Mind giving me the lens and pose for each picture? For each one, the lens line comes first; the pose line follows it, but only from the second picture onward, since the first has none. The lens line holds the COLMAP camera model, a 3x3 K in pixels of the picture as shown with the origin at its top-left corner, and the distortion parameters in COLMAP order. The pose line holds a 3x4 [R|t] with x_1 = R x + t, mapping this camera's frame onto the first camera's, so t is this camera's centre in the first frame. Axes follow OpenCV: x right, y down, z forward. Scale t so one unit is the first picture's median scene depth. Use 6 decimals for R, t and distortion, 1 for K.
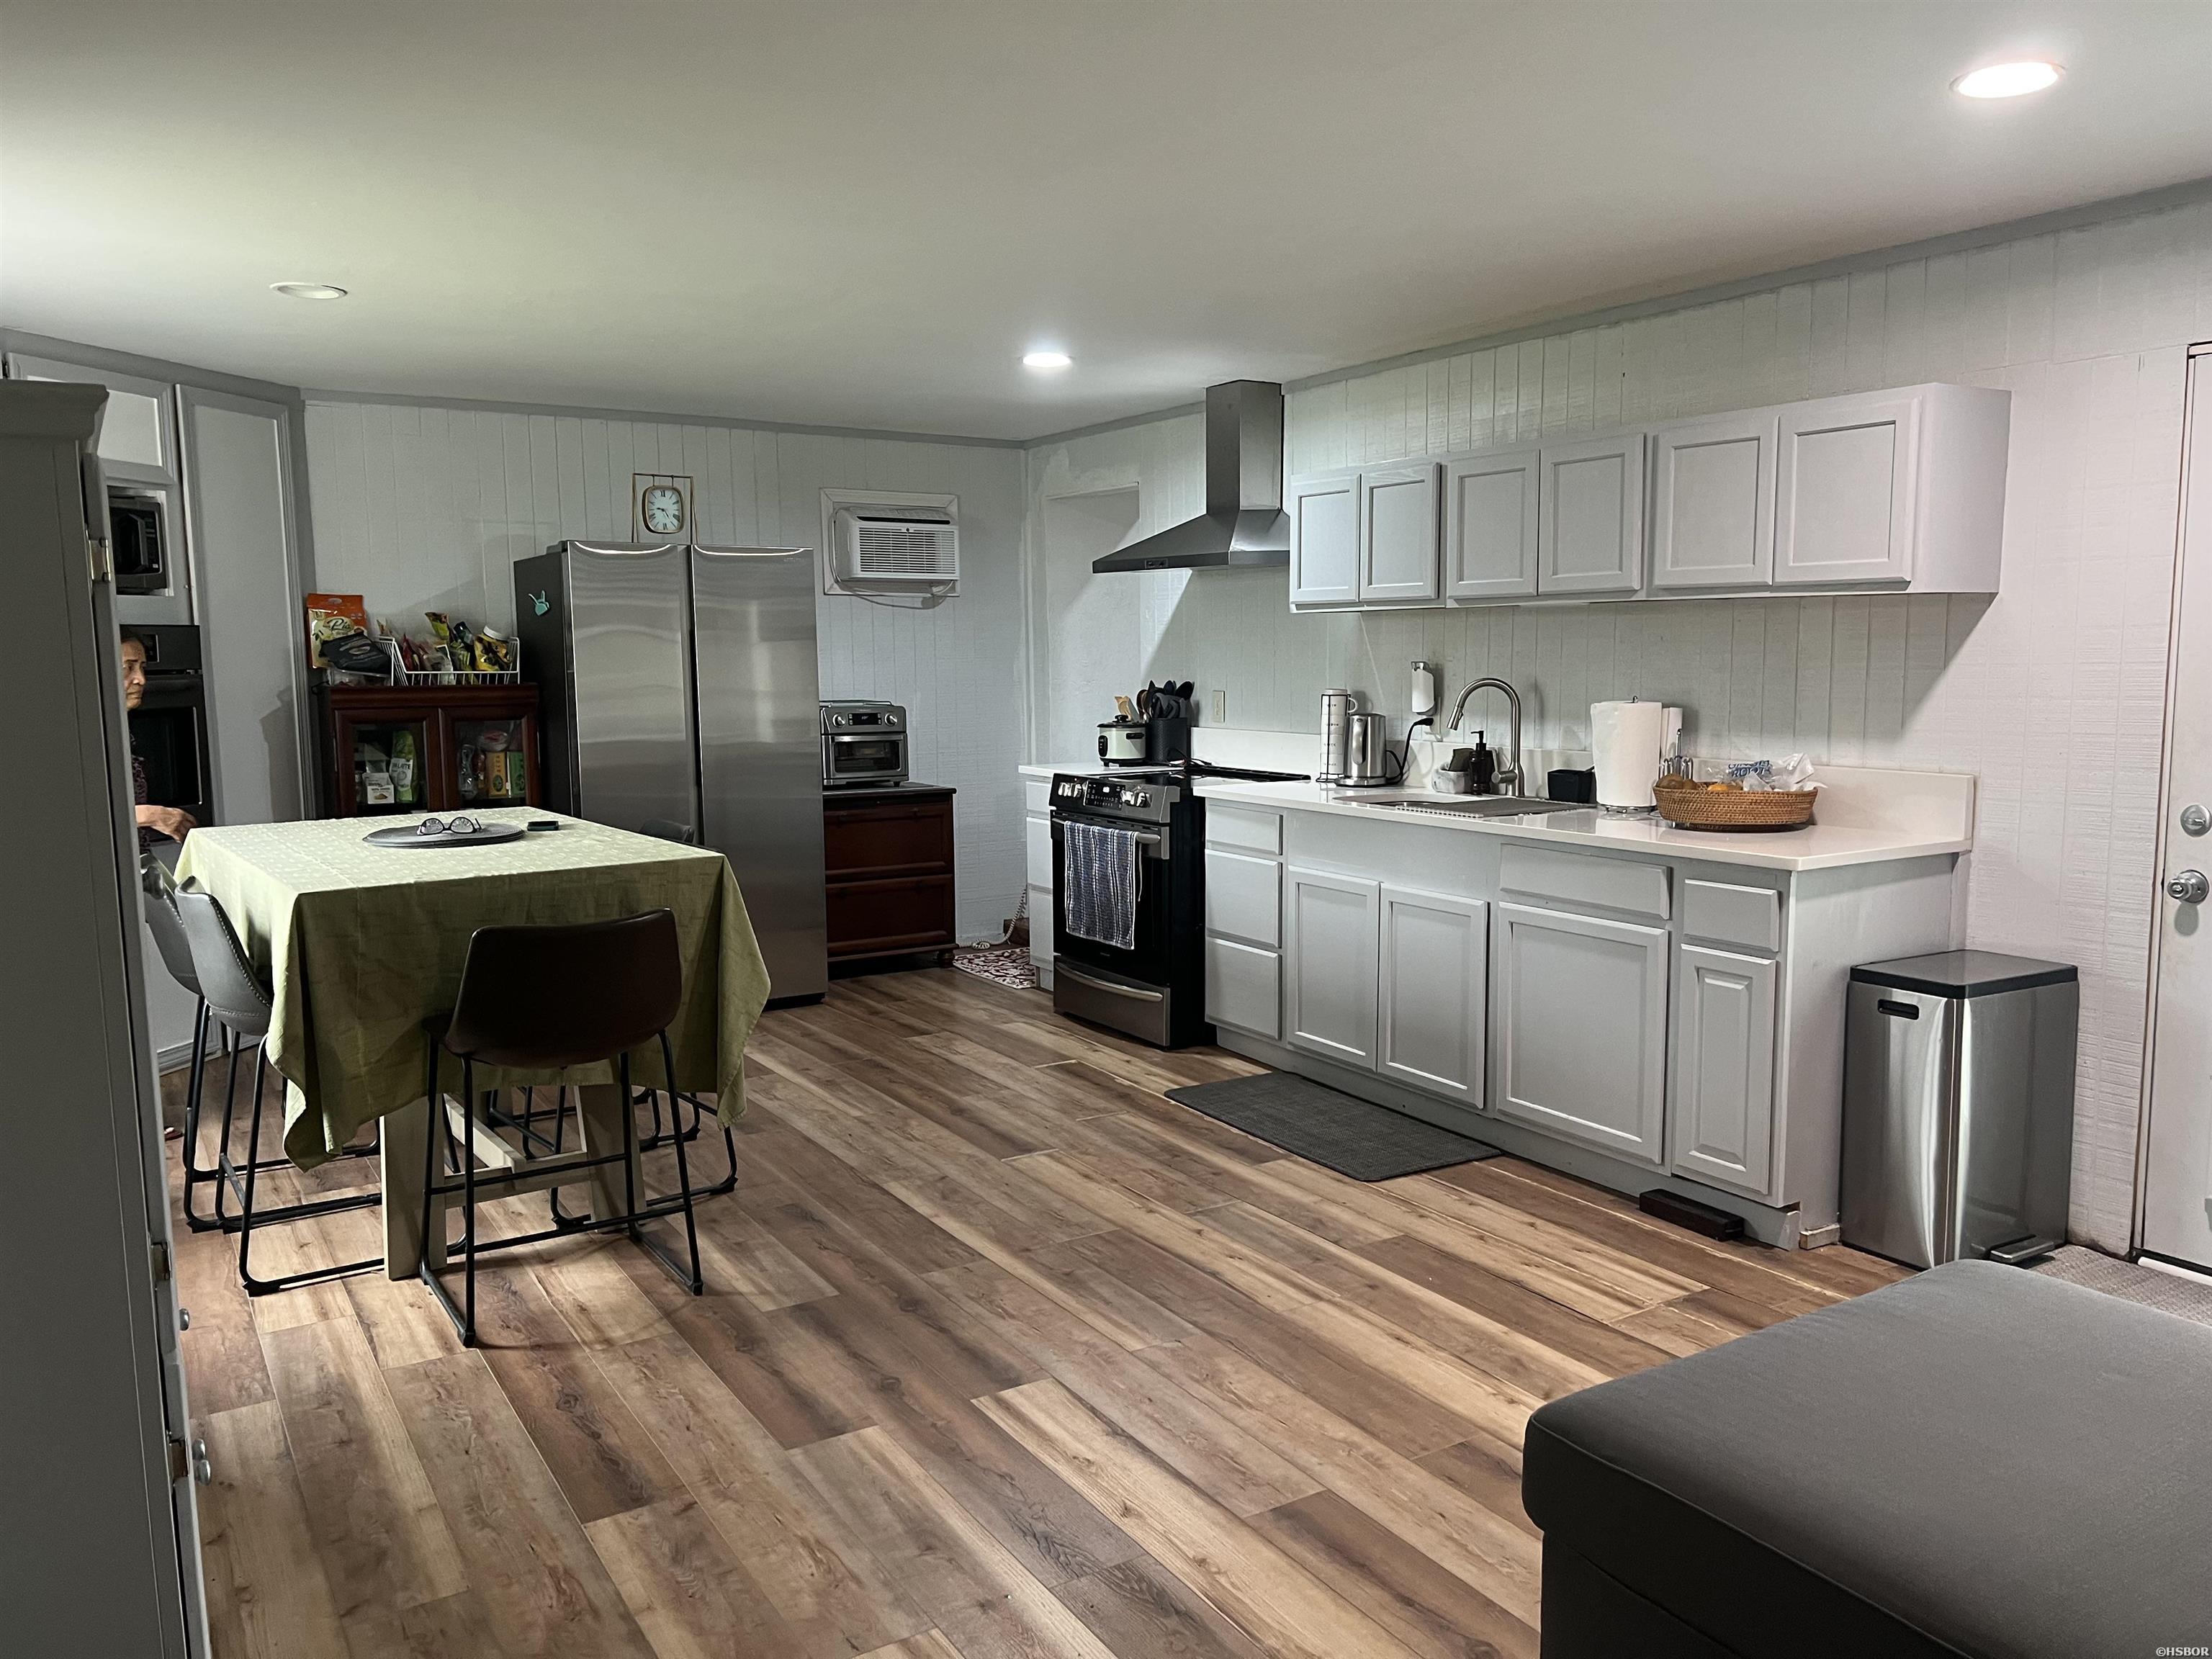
lens RADIAL K [[1645.2, 0, 1127.1], [0, 1645.2, 839.1], [0, 0, 1]] dist [0.039020, -0.040710]
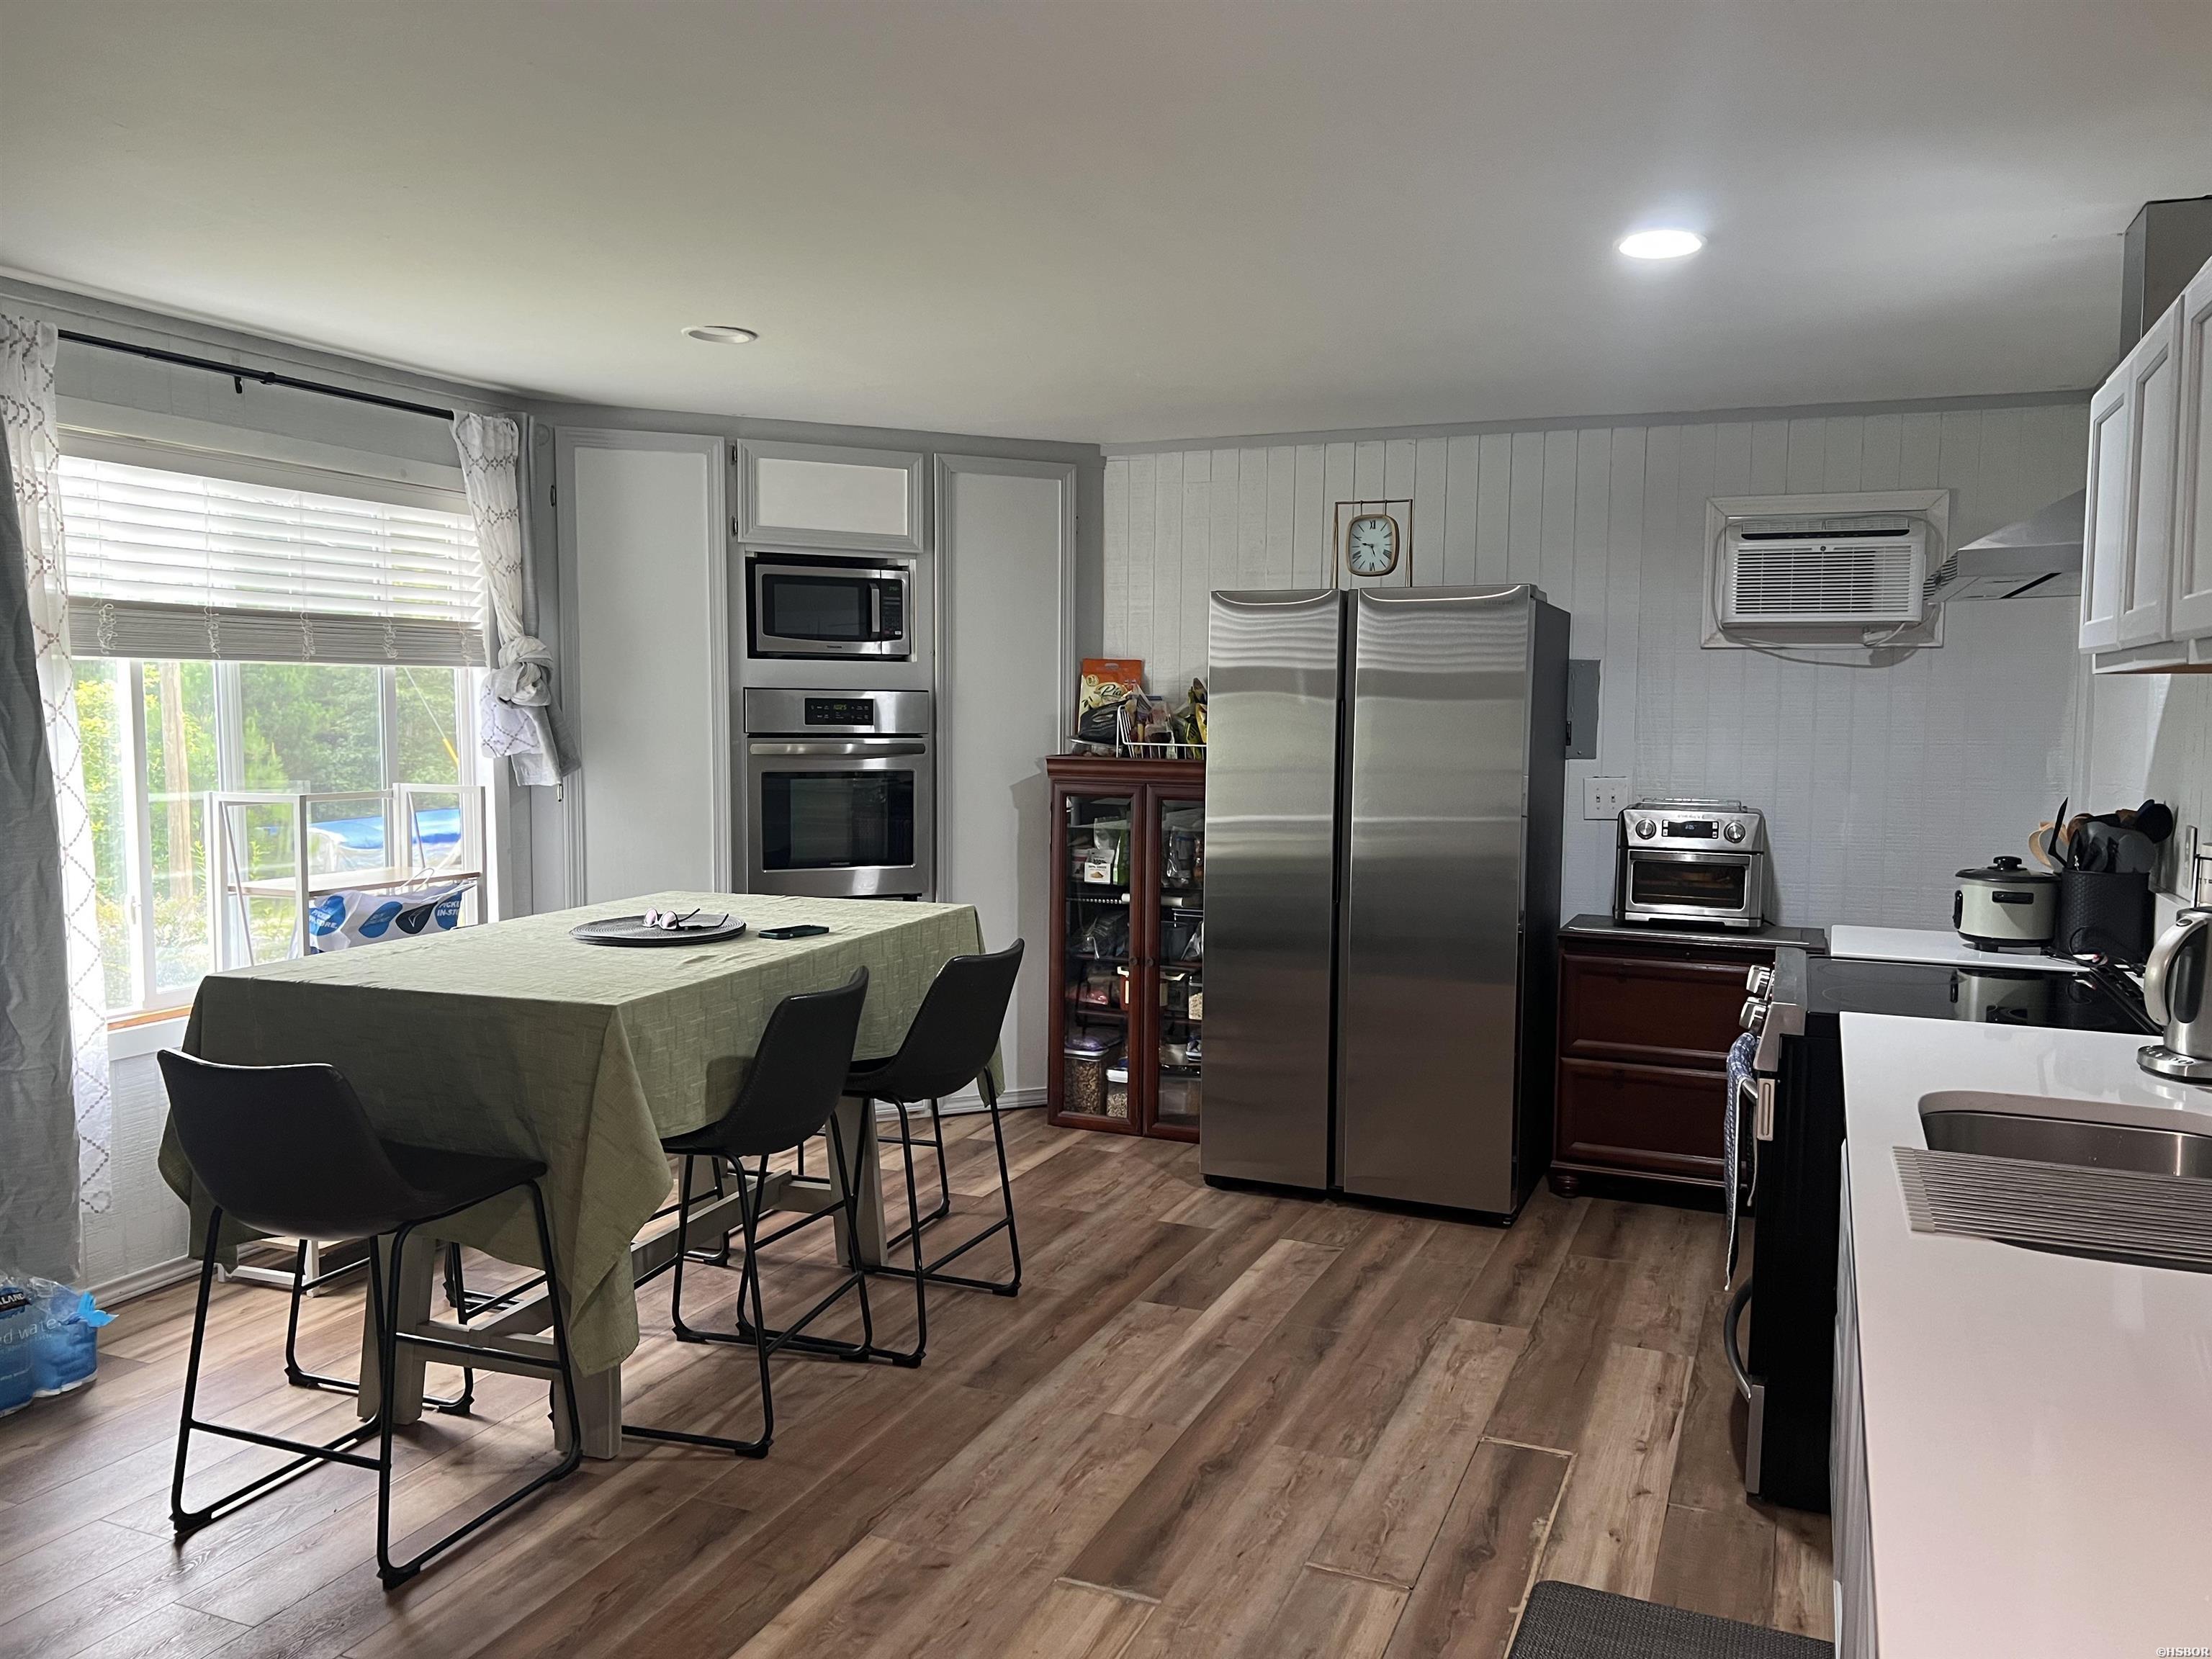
lens RADIAL K [[1645.2, 0, 1109.9], [0, 1645.2, 824.3], [0, 0, 1]] dist [0.039020, -0.040710]
pose [[0.569557, 0.071660, -0.818822, 0.334718], [-0.109458, 0.993932, 0.010848, -0.071655], [0.814631, 0.083448, 0.573945, 0.525502]]
